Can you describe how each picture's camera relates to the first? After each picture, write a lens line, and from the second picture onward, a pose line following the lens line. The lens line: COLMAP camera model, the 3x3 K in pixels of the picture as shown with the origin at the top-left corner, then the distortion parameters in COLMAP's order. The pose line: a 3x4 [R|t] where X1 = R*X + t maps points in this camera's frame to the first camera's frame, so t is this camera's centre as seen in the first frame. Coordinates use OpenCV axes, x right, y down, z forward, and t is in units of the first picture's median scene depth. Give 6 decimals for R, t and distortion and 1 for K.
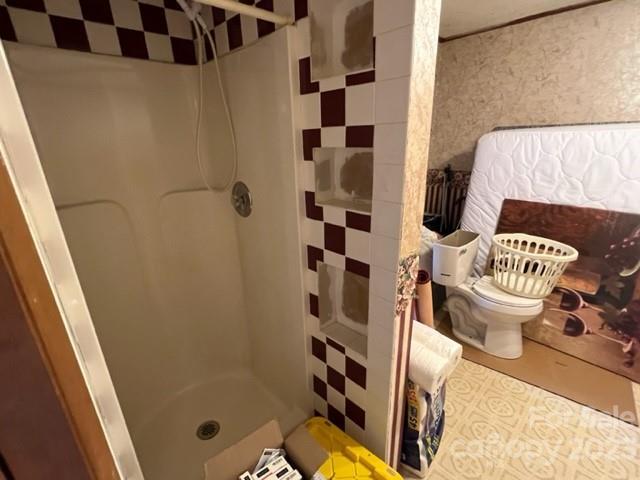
lens RADIAL K [[303.6, 0, 319.0], [0, 303.6, 243.7], [0, 0, 1]] dist [-0.003163, 0.000124]
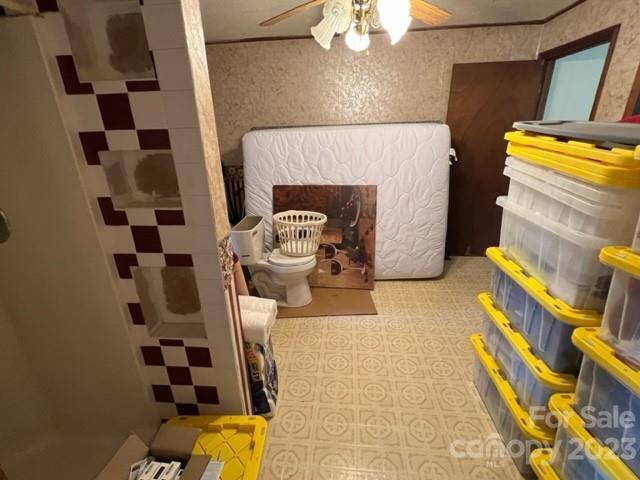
lens RADIAL K [[303.6, 0, 319.0], [0, 303.6, 243.7], [0, 0, 1]] dist [-0.003163, 0.000124]
pose [[0.752895, -0.226722, 0.617856, -0.123656], [0.221571, 0.971307, 0.086422, 0.031431], [-0.619722, 0.071832, 0.781527, -0.127719]]
